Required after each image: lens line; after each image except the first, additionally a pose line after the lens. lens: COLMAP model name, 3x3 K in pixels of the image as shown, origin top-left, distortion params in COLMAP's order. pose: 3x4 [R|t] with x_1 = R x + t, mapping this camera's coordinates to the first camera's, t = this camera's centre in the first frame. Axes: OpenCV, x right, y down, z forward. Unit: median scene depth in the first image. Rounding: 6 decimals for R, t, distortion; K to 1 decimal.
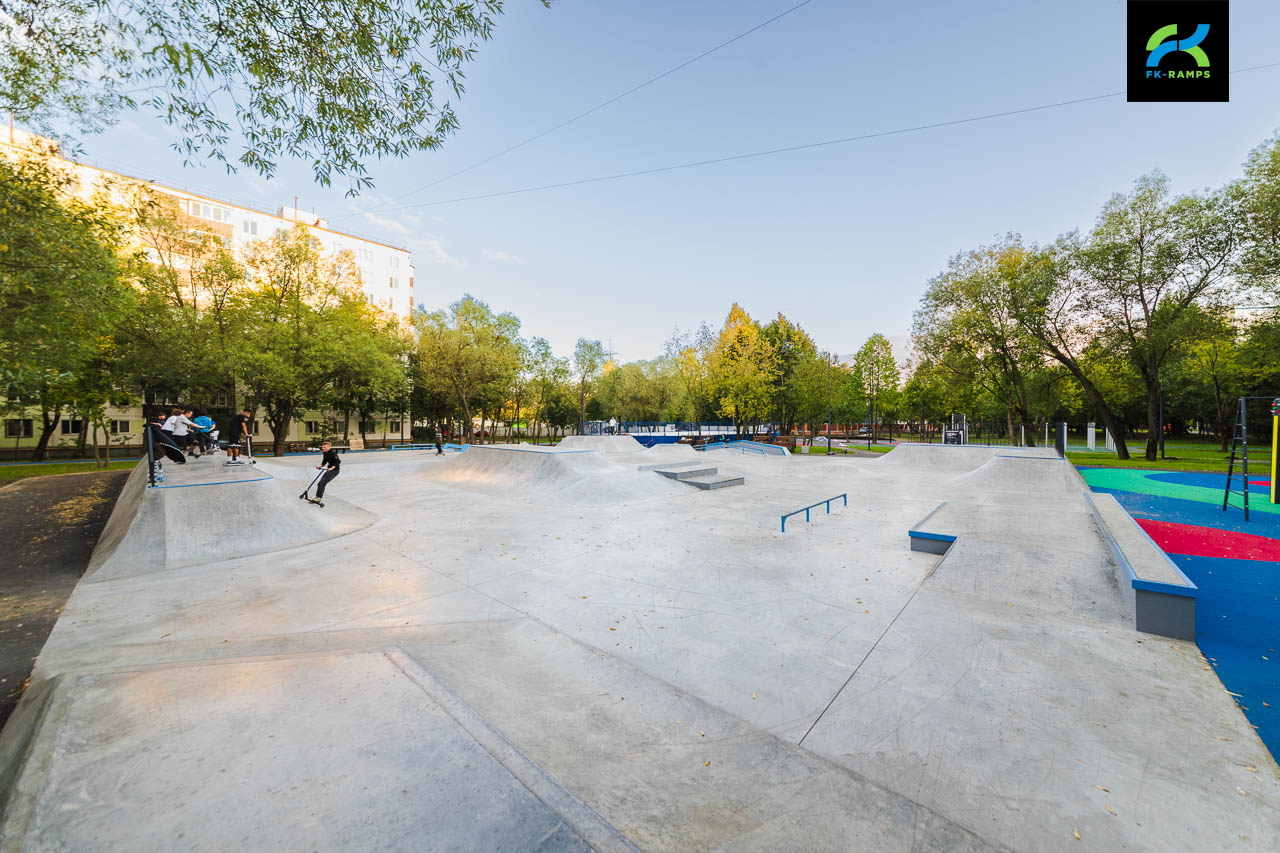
lens RADIAL K [[442.9, 0, 620.6], [0, 442.9, 427.6], [0, 0, 1]] dist [0.000555, 0.000031]
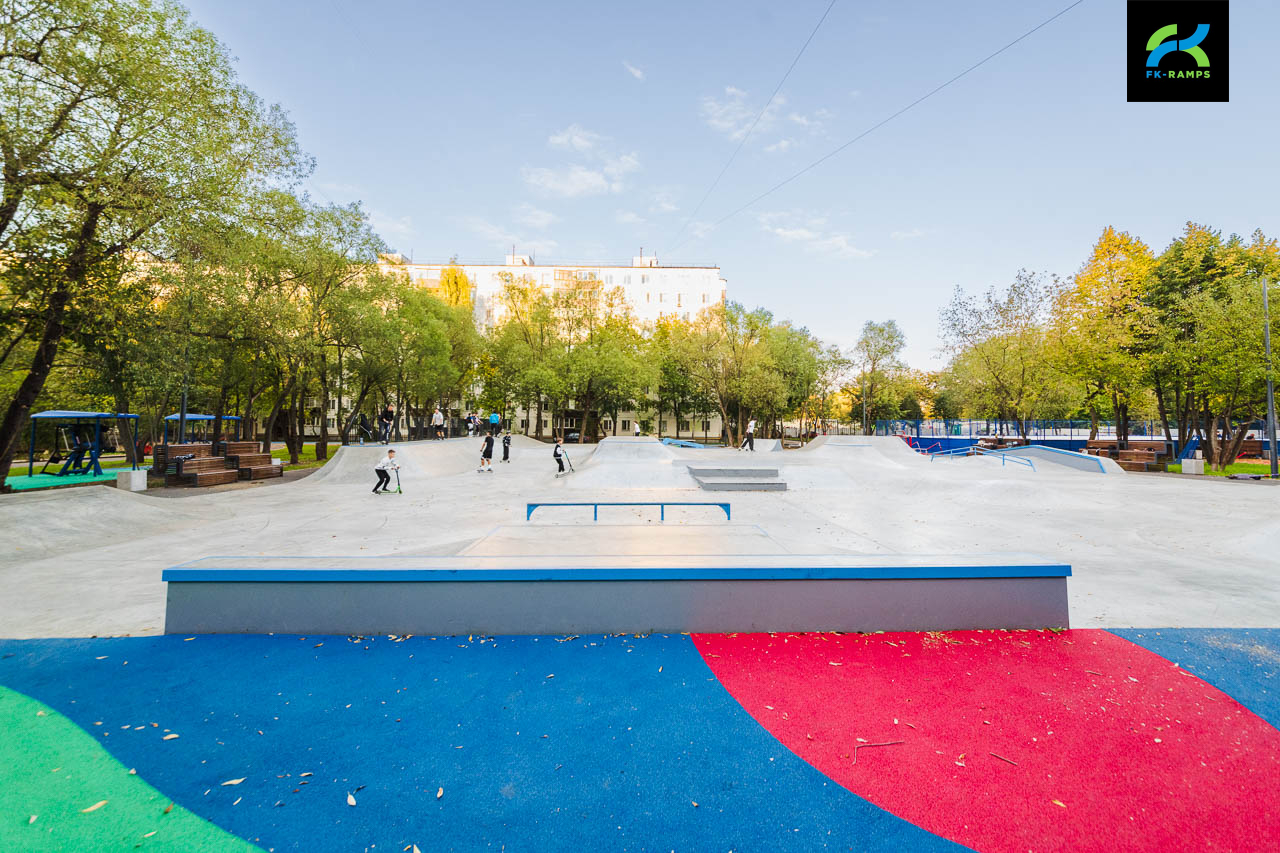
lens RADIAL K [[456.1, 0, 640.0], [0, 456.1, 426.5], [0, 0, 1]] dist [-0.000669, -0.000070]
pose [[0.716032, 0.006006, -0.698042, 0.232998], [-0.012022, 0.999921, -0.003728, 0.007515], [0.697964, 0.011061, 0.716047, 0.092029]]
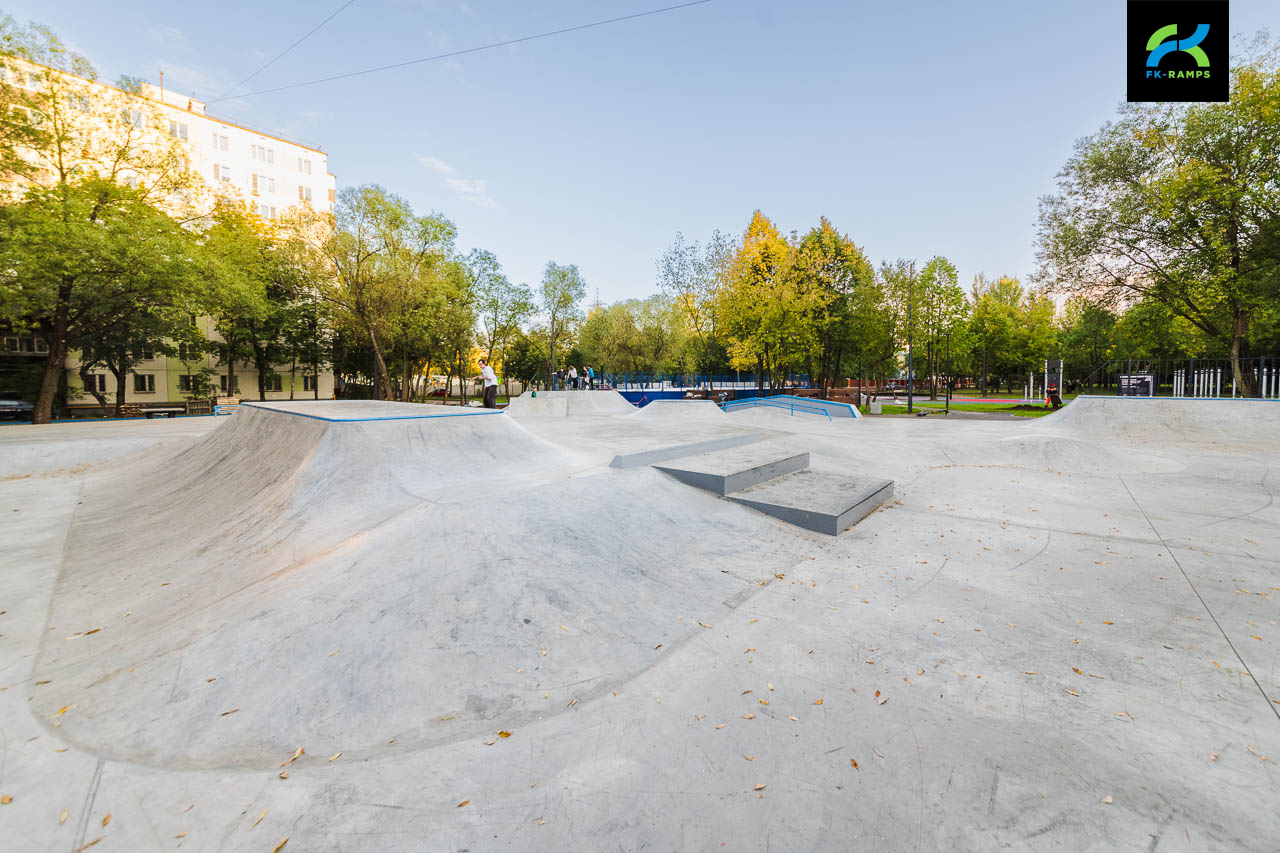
lens RADIAL K [[456.1, 0, 640.0], [0, 456.1, 426.5], [0, 0, 1]] dist [-0.000669, -0.000070]
pose [[0.998116, -0.009403, 0.060638, 0.014452], [0.004248, 0.996408, 0.084581, 0.011608], [-0.061215, -0.084164, 0.994570, 0.226175]]
